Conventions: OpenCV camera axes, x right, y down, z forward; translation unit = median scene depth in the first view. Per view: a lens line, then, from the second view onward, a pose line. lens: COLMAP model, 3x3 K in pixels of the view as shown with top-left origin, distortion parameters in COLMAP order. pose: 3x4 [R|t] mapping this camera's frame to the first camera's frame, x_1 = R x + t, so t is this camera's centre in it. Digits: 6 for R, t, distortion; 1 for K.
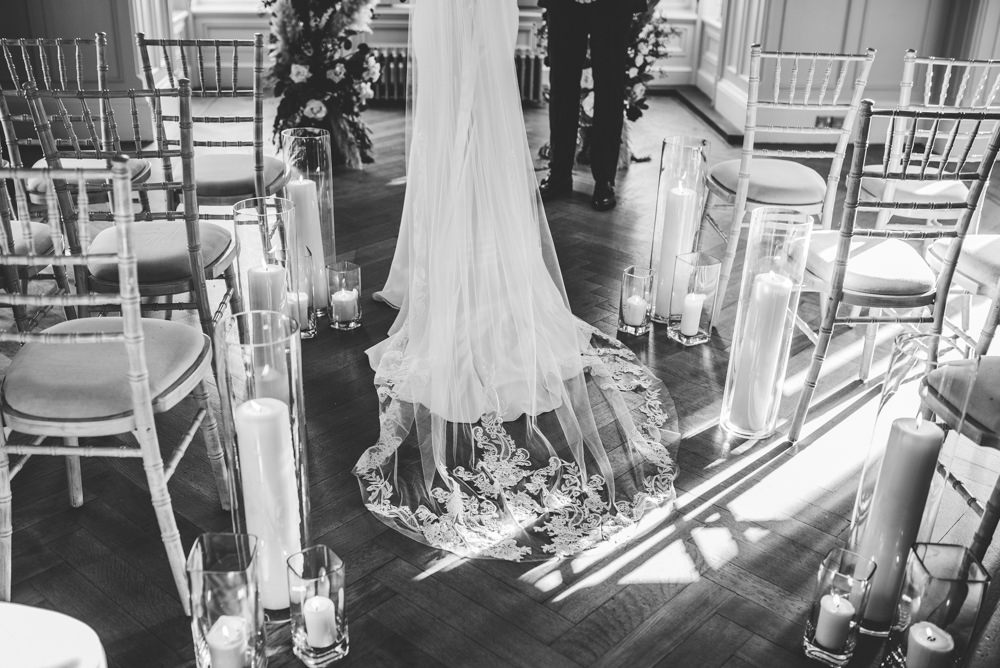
lens RADIAL K [[1065.7, 0, 483.5], [0, 1065.7, 338.1], [0, 0, 1]] dist [-0.050686, 0.046189]
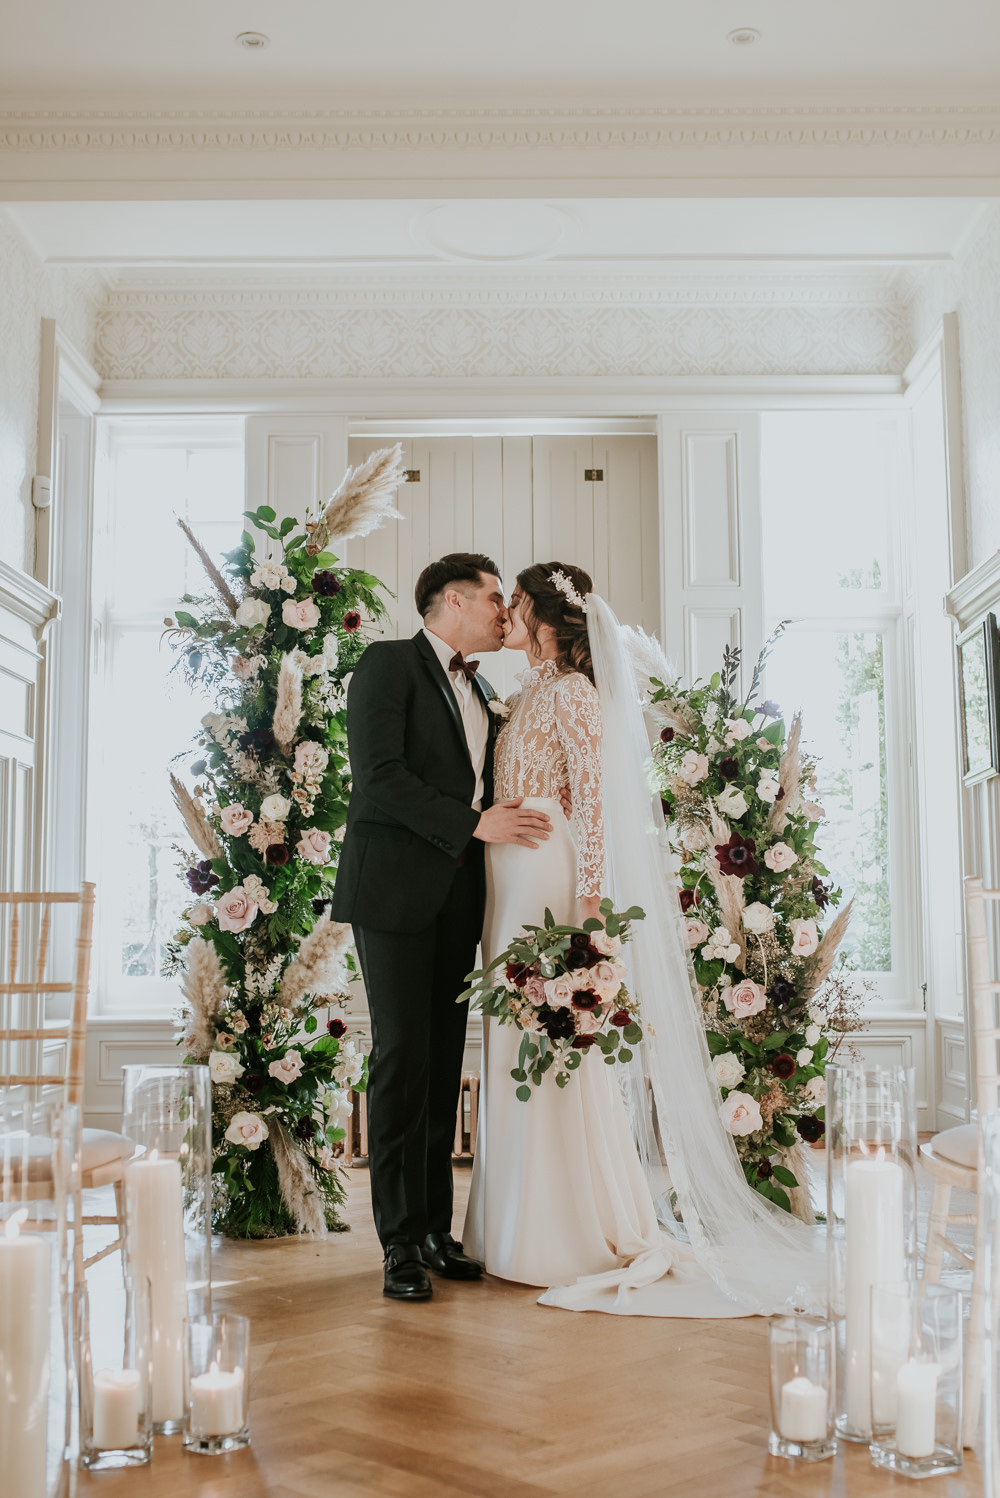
lens RADIAL K [[1738.2, 0, 512.8], [0, 1738.2, 768.5], [0, 0, 1]] dist [-0.058173, 0.068638]
pose [[0.997643, -0.031945, -0.060729, 0.046801], [-0.002287, 0.869057, -0.494707, 0.075735], [0.068580, 0.493679, 0.866936, 0.107567]]
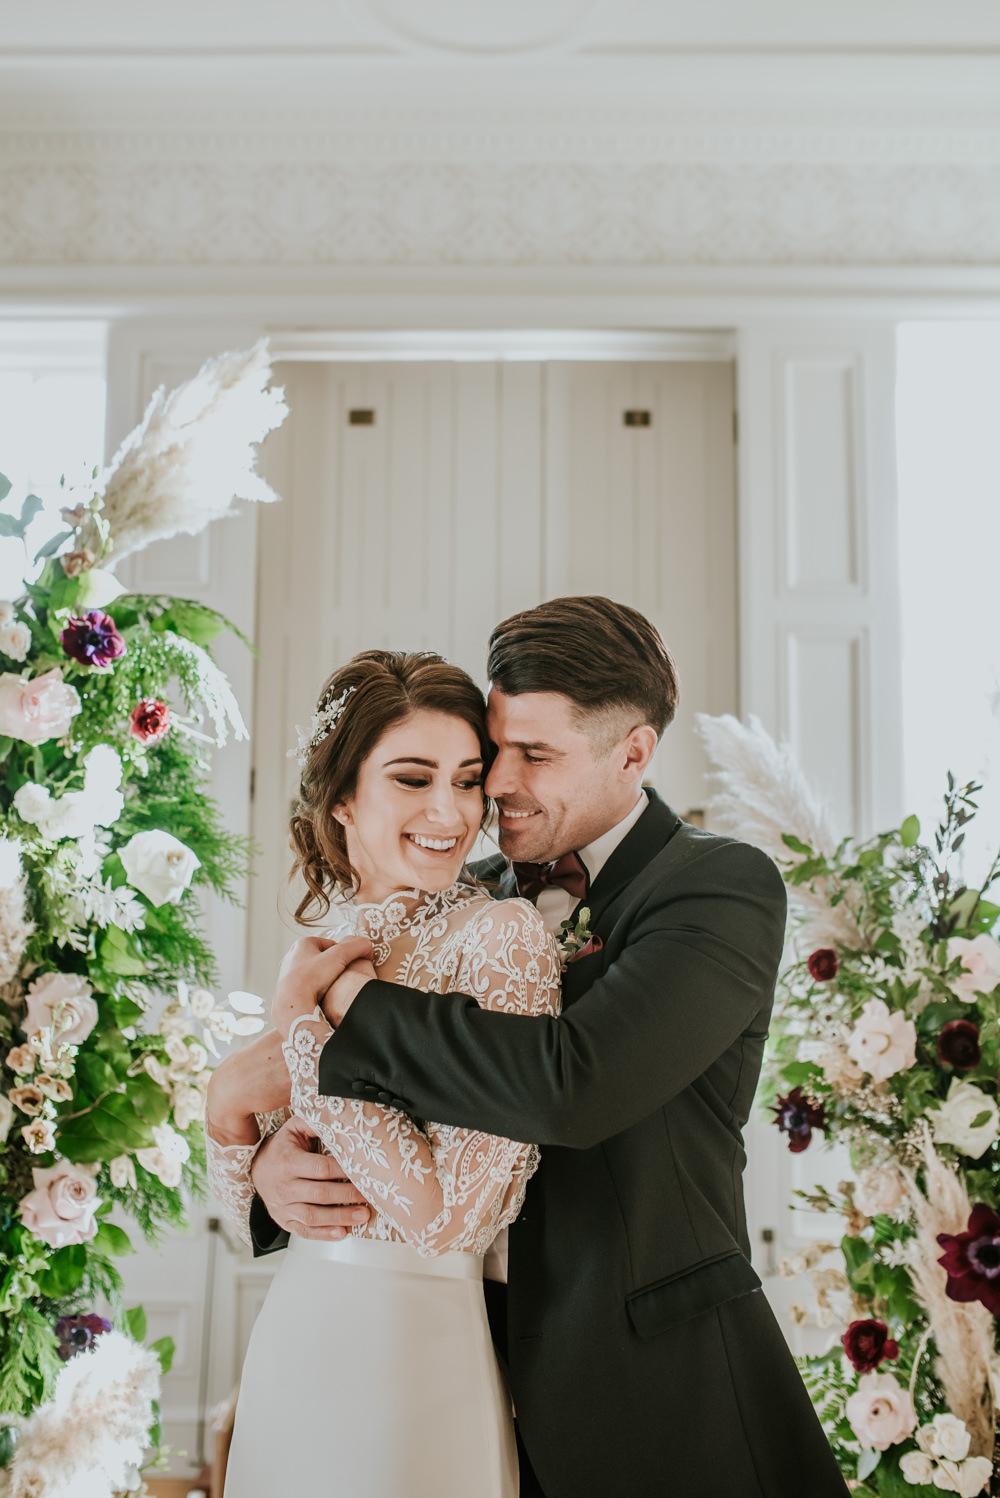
lens RADIAL K [[1607.3, 0, 479.8], [0, 1607.3, 670.6], [0, 0, 1]] dist [-0.051033, 0.066787]
pose [[0.995982, -0.019082, -0.087492, 0.023066], [-0.028114, 0.860997, -0.507832, -0.272143], [0.085021, 0.508251, 0.857002, 0.539413]]
